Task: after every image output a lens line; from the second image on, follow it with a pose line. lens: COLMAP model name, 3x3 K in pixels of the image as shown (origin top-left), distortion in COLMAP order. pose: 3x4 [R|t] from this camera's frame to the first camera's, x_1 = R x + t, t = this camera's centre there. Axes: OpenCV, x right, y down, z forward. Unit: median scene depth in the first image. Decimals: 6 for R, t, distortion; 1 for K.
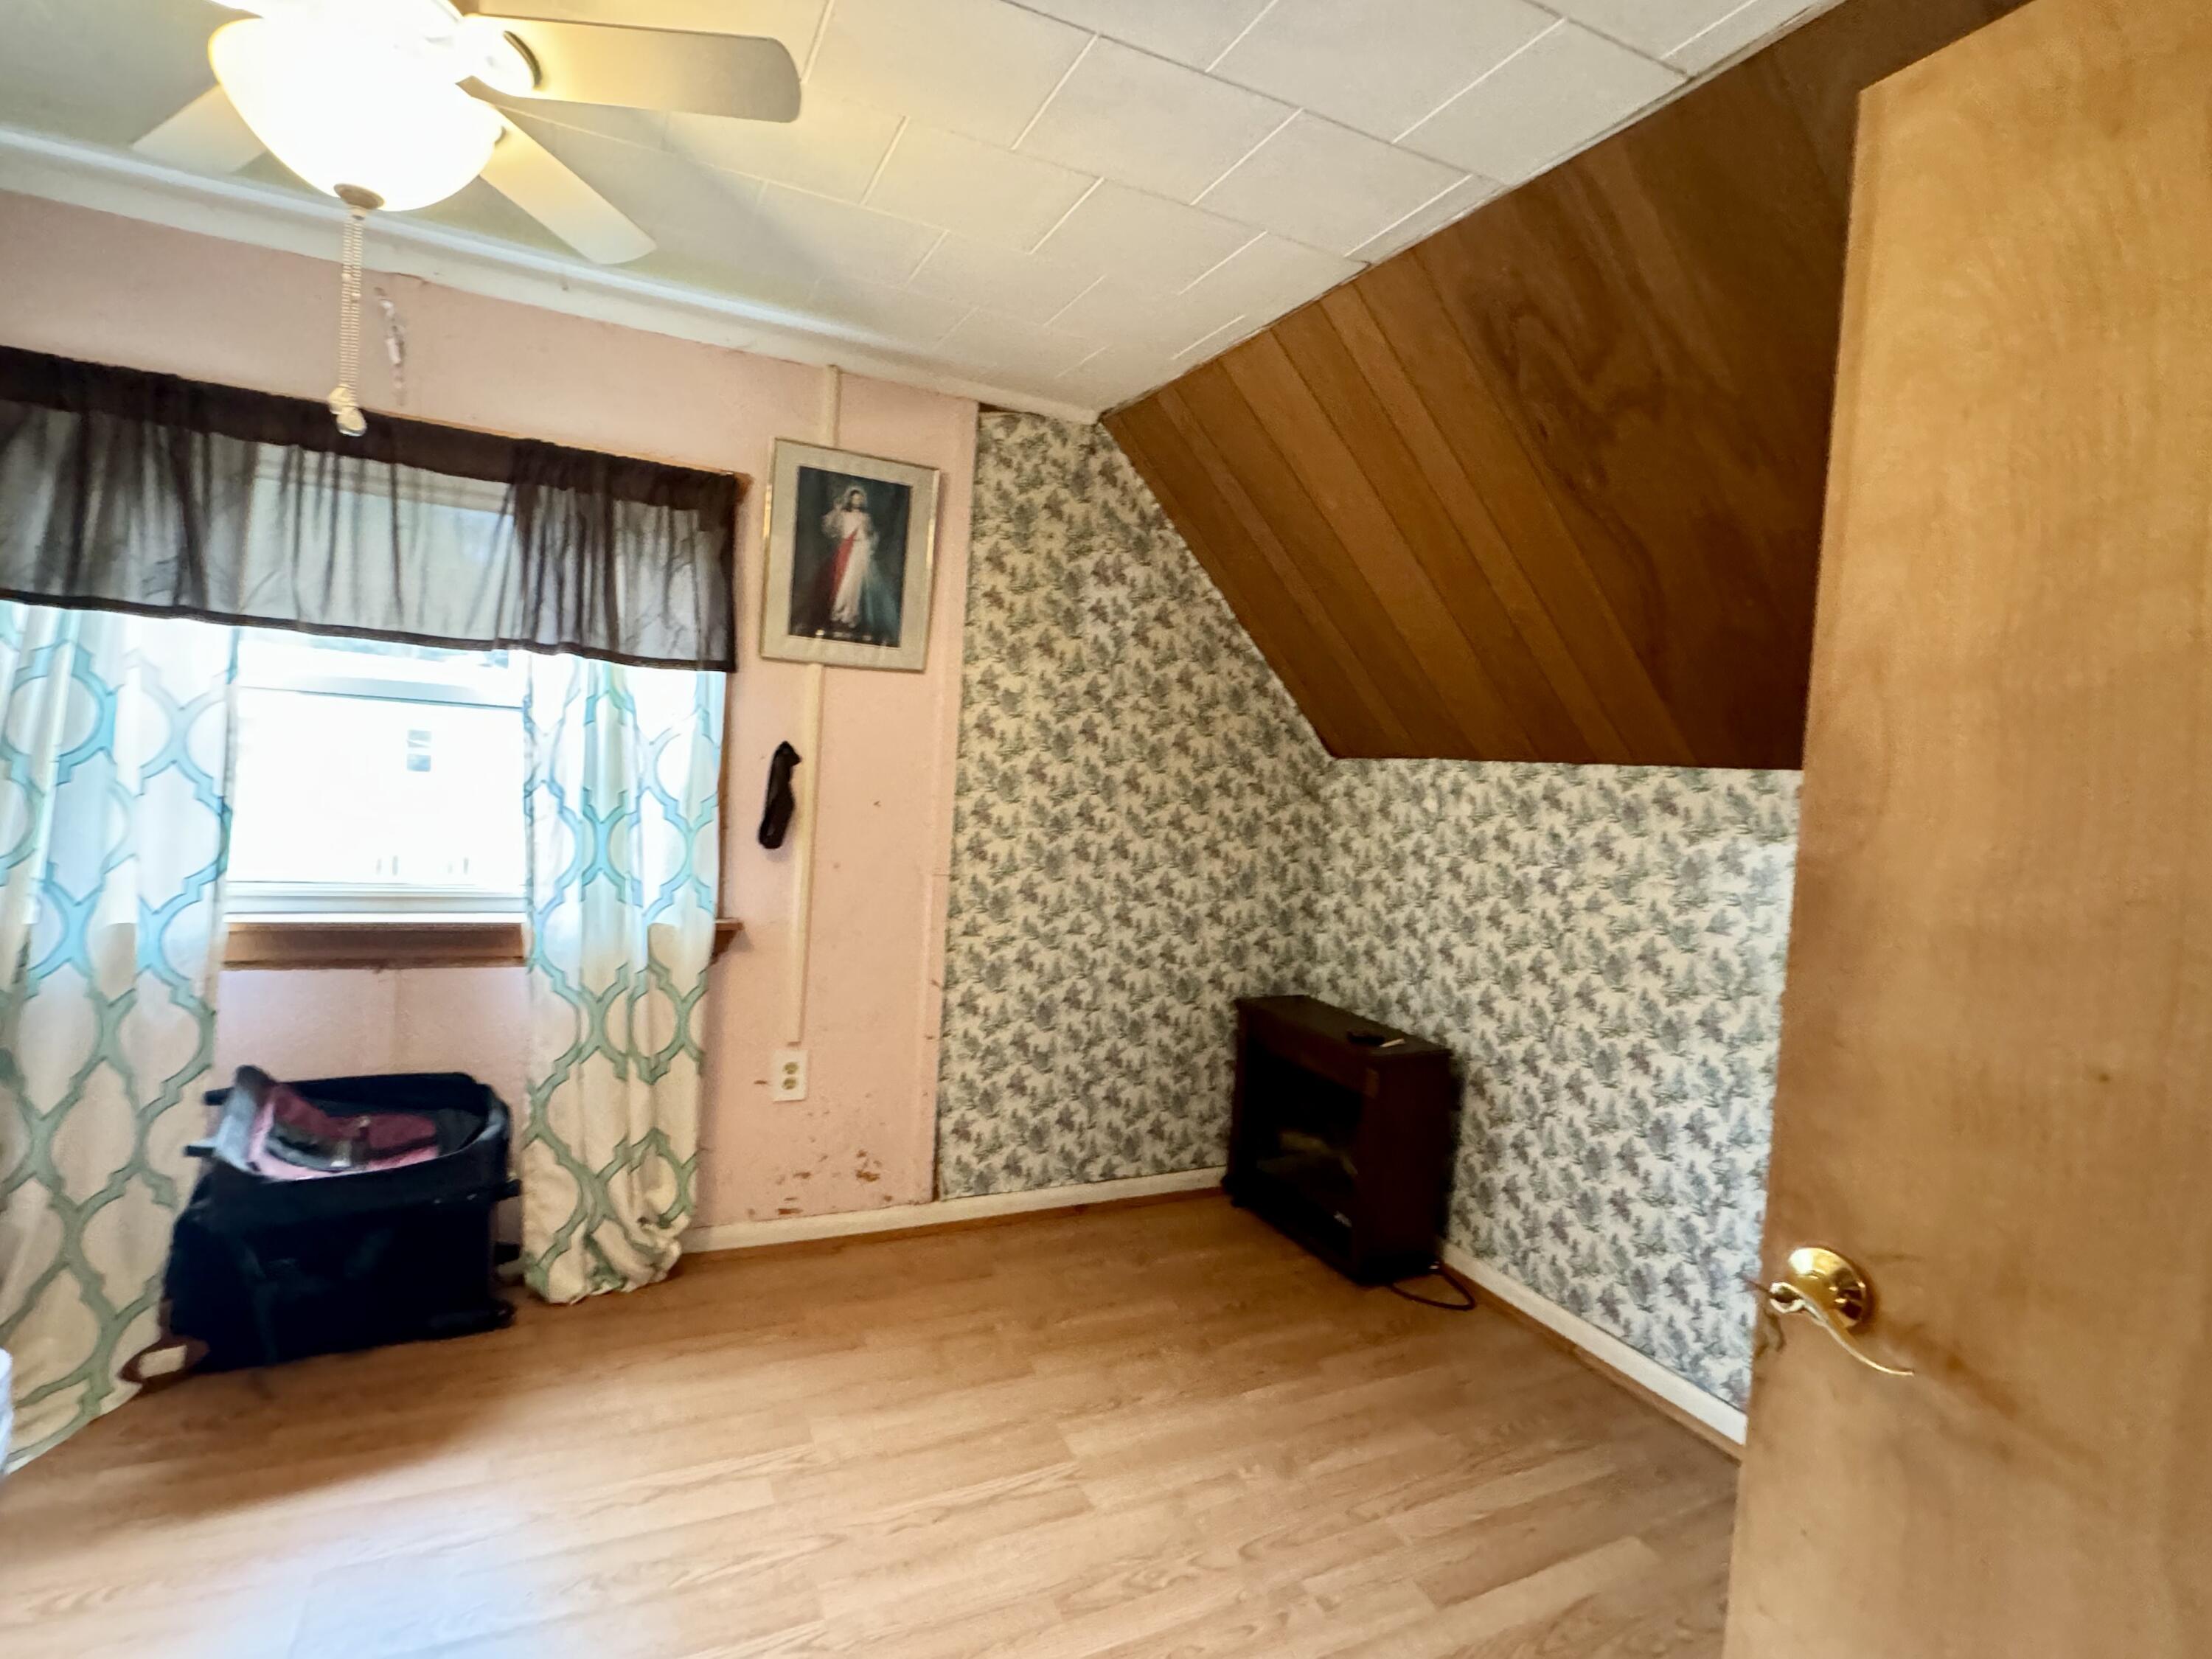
lens RADIAL K [[1084.3, 0, 1098.9], [0, 1084.3, 833.2], [0, 0, 1]] dist [-0.004681, 0.000882]
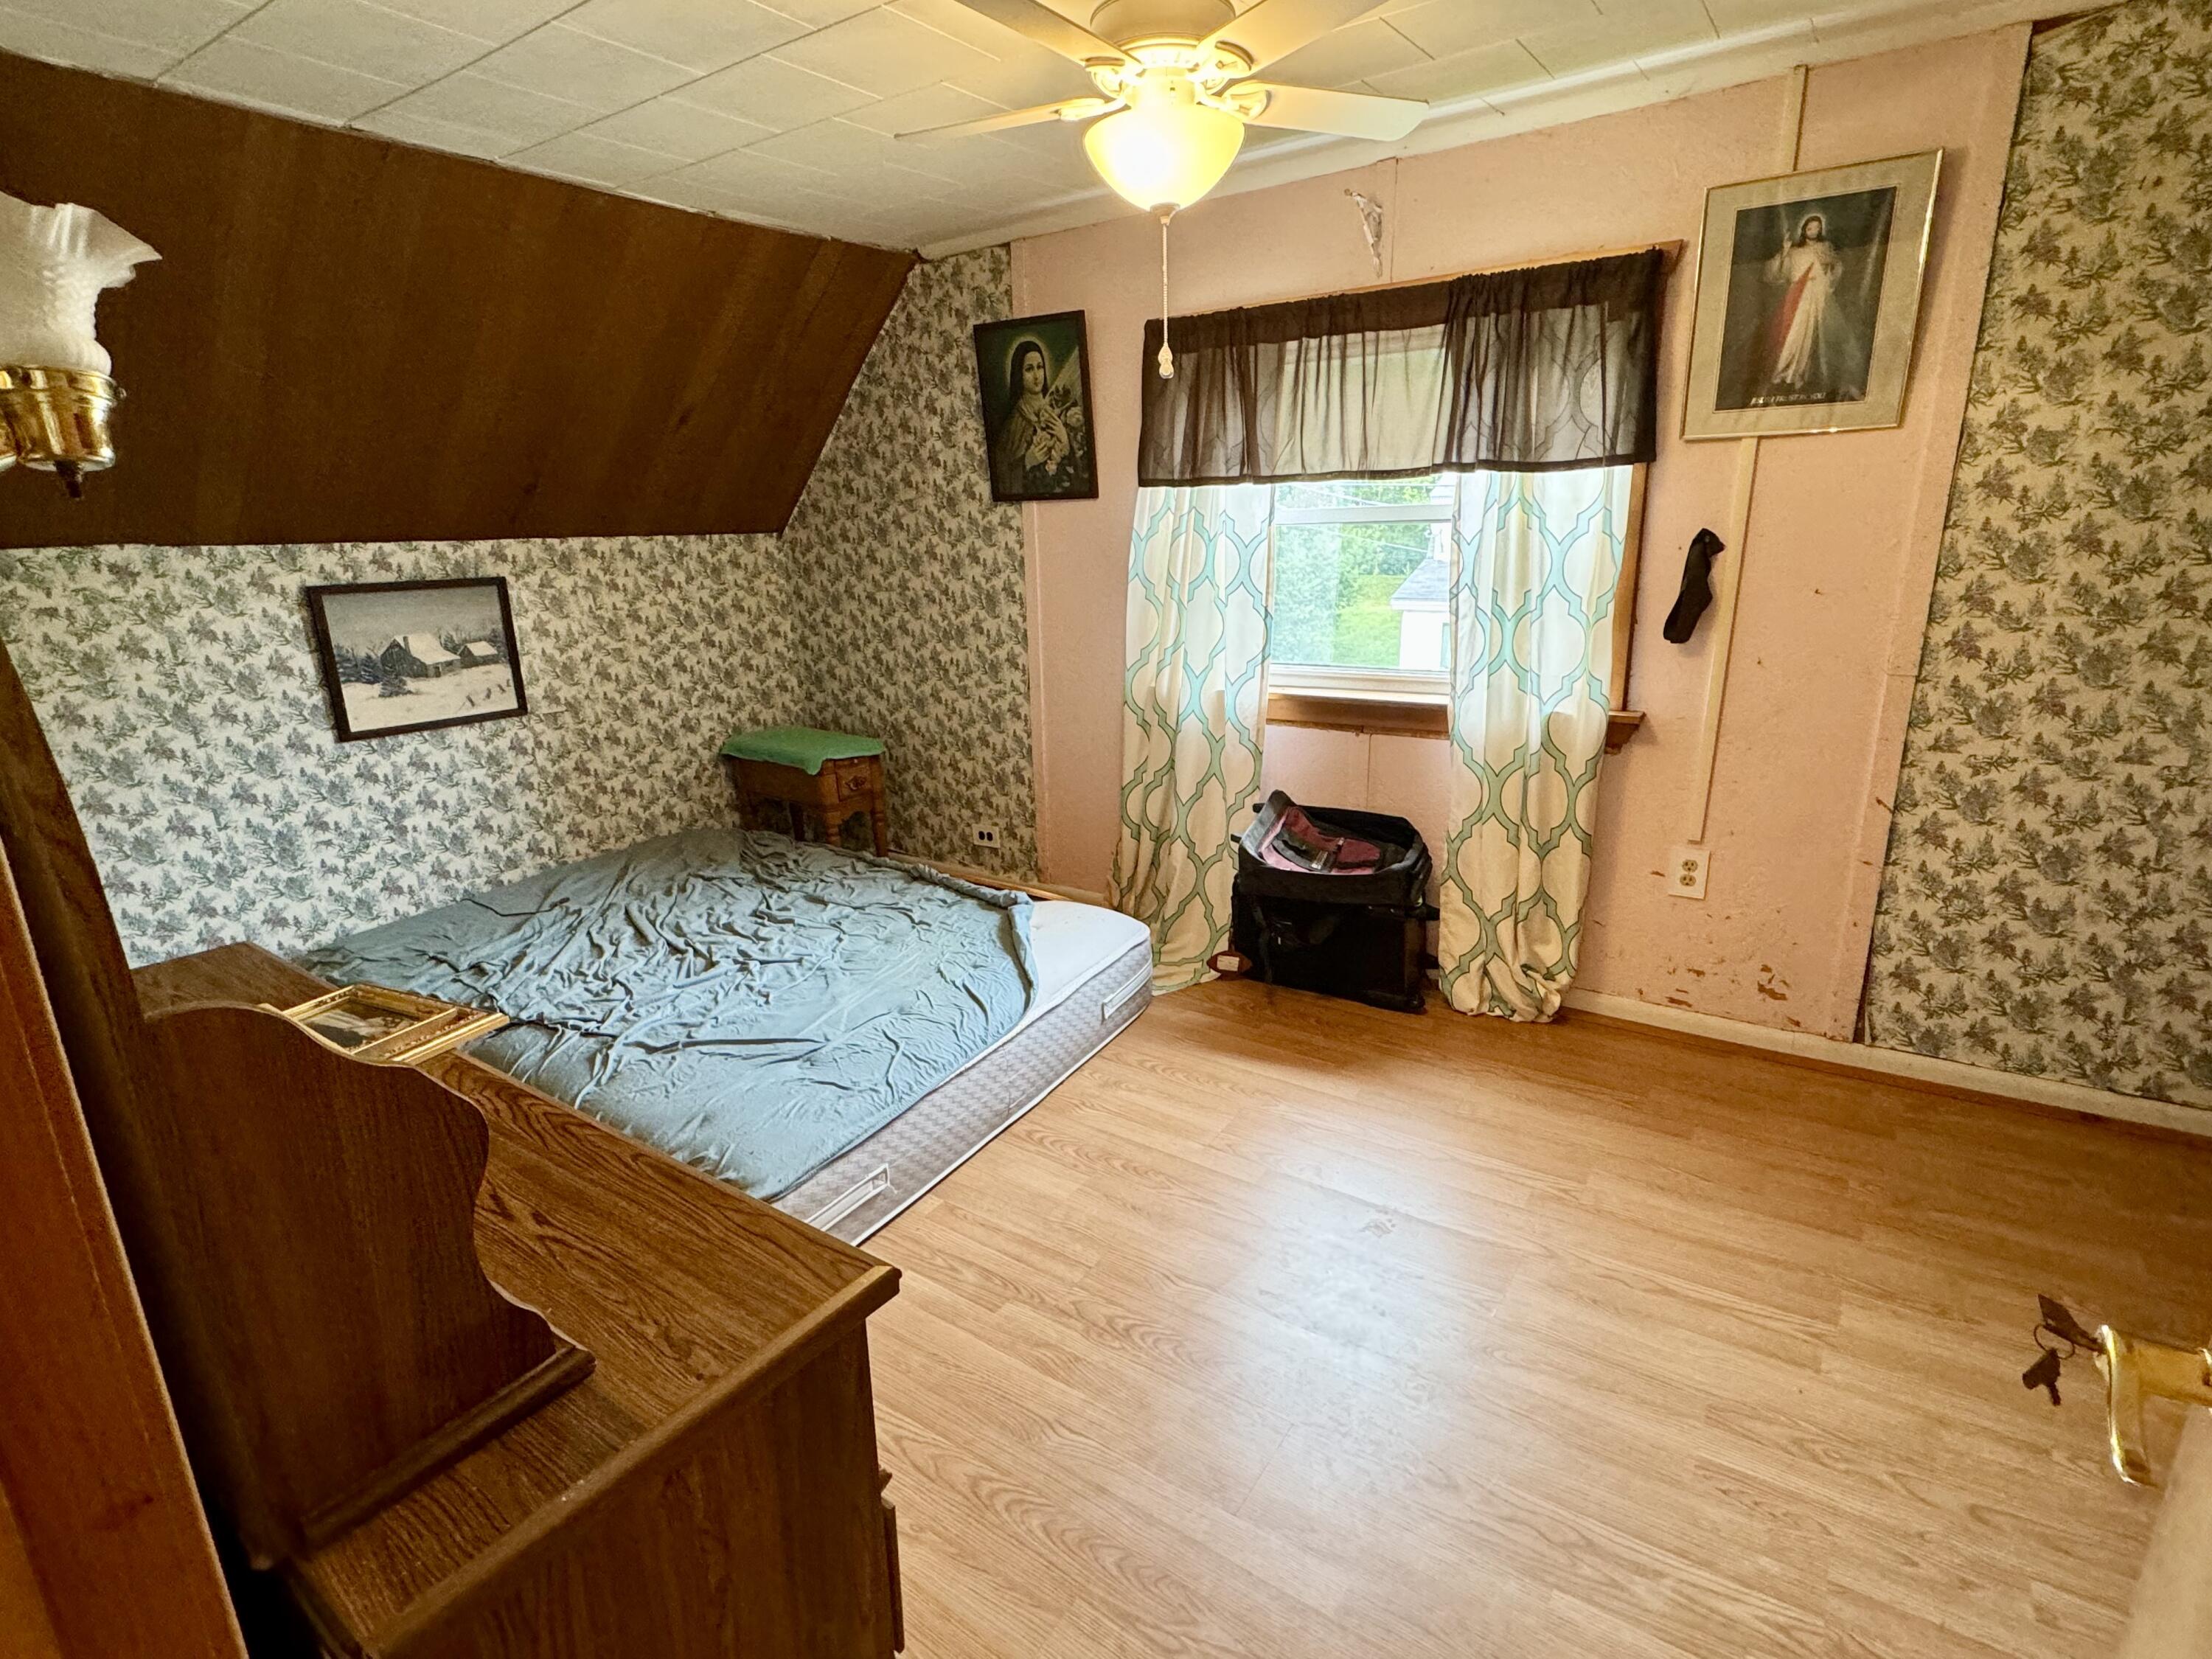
lens RADIAL K [[1084.3, 0, 1098.9], [0, 1084.3, 833.2], [0, 0, 1]] dist [-0.004681, 0.000882]
pose [[0.498209, 0.158320, -0.852480, 0.310865], [0.018046, 0.981082, 0.192750, -0.016054], [0.866869, -0.111413, 0.485927, 0.048040]]
